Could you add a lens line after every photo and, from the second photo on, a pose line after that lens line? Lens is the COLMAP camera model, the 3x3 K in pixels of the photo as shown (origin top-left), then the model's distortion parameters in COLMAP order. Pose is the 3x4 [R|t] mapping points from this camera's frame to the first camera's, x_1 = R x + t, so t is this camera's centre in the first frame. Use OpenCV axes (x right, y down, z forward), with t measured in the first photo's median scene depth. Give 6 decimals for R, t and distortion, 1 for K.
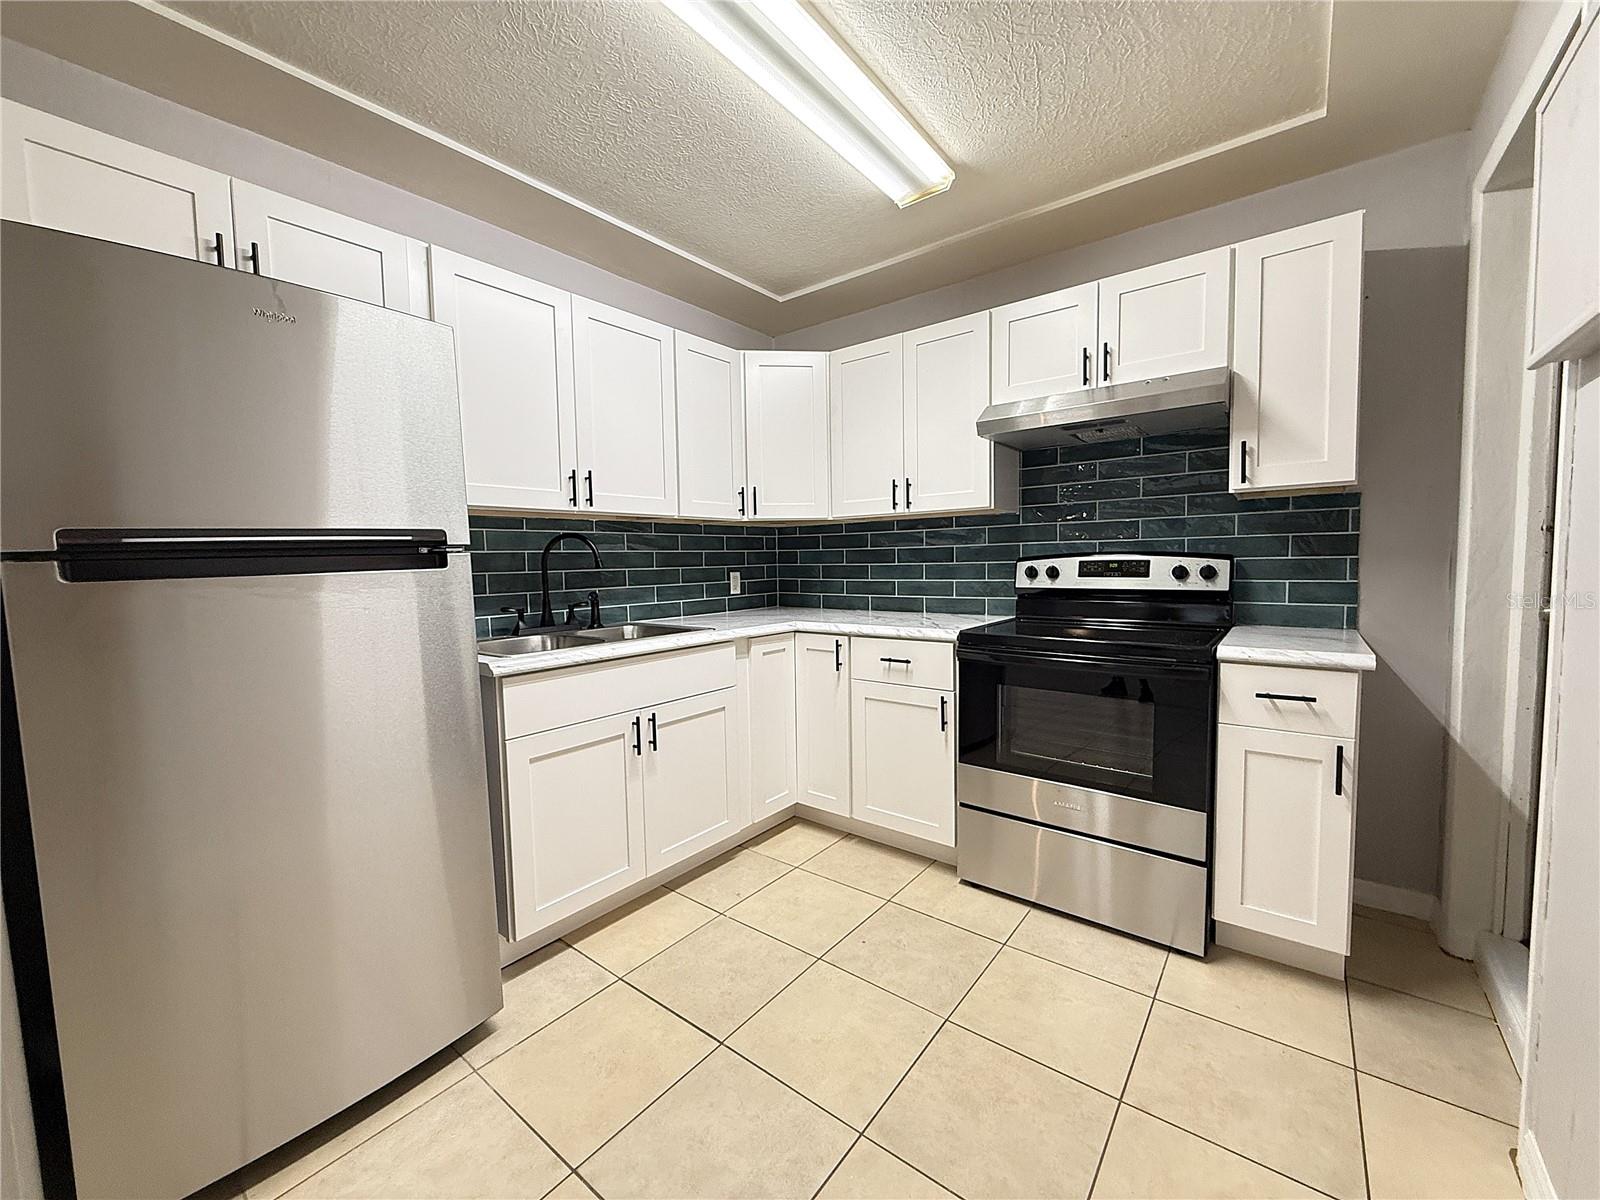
lens RADIAL K [[640.9, 0, 800.0], [0, 640.9, 600.0], [0, 0, 1]] dist [0.001014, 0.000011]
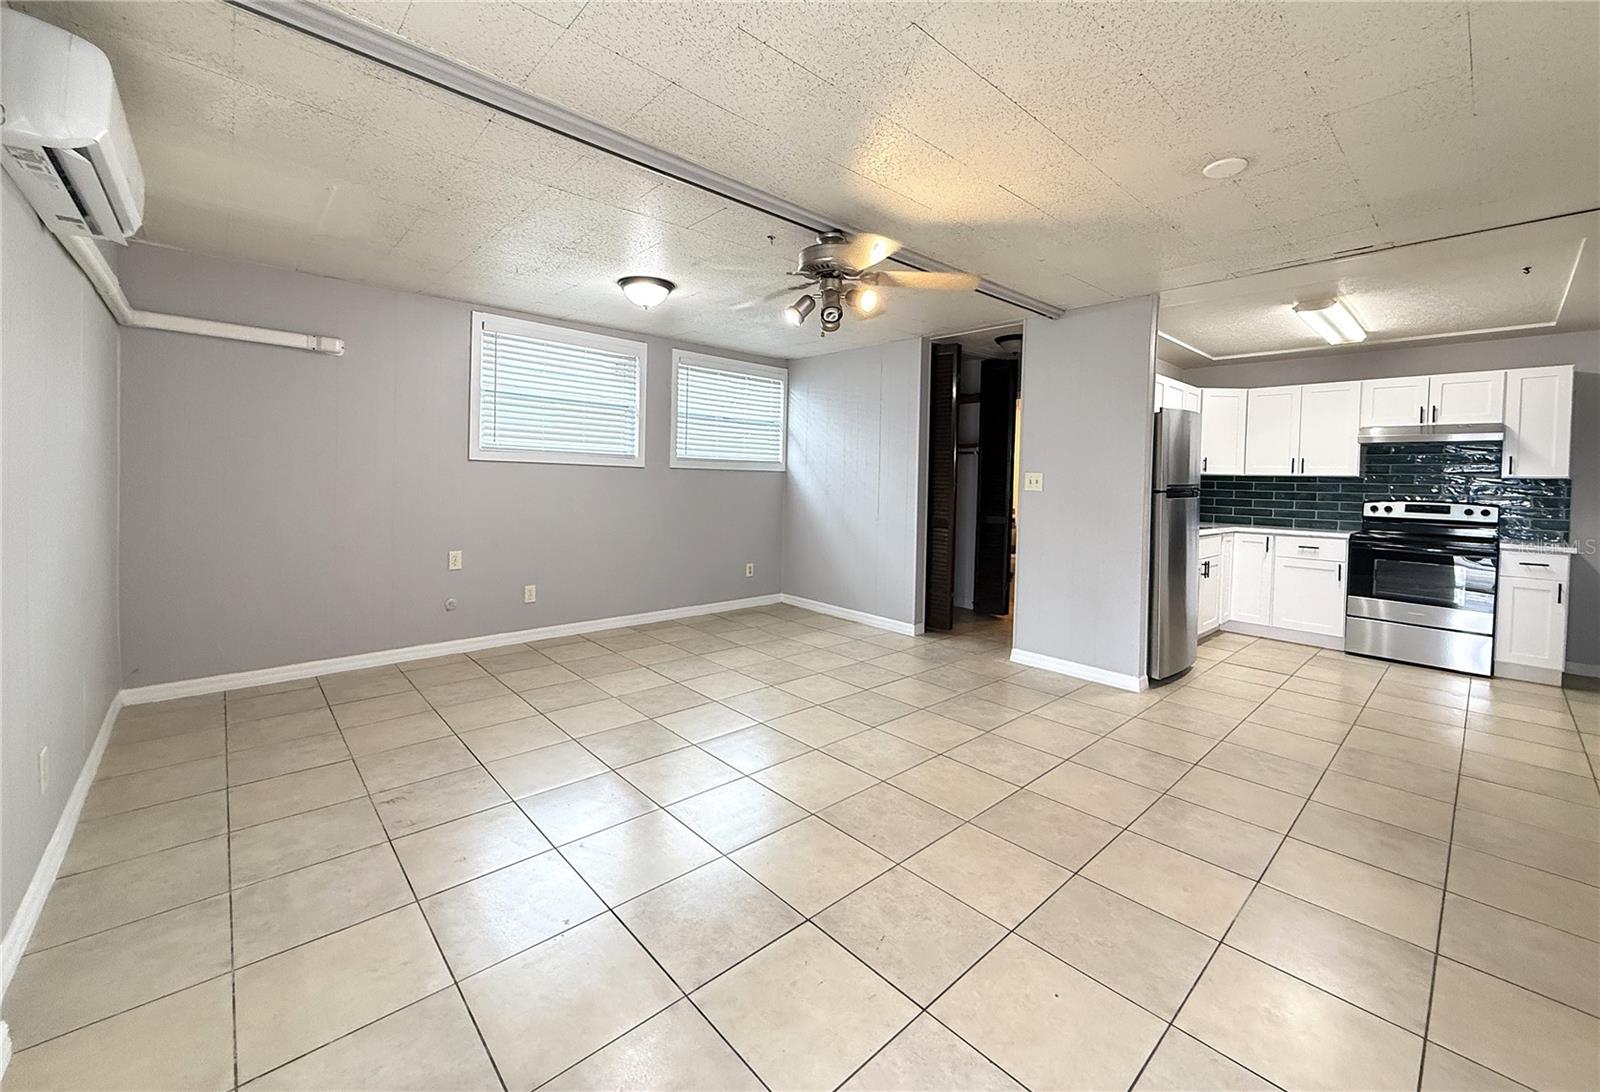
lens RADIAL K [[638.3, 0, 799.6], [0, 638.3, 493.4], [0, 0, 1]] dist [0.000090, 0.000257]
pose [[0.985551, 0.045822, -0.163066, -1.212296], [-0.052295, 0.997996, -0.035624, 0.083426], [0.161107, 0.043637, 0.985972, -1.396717]]
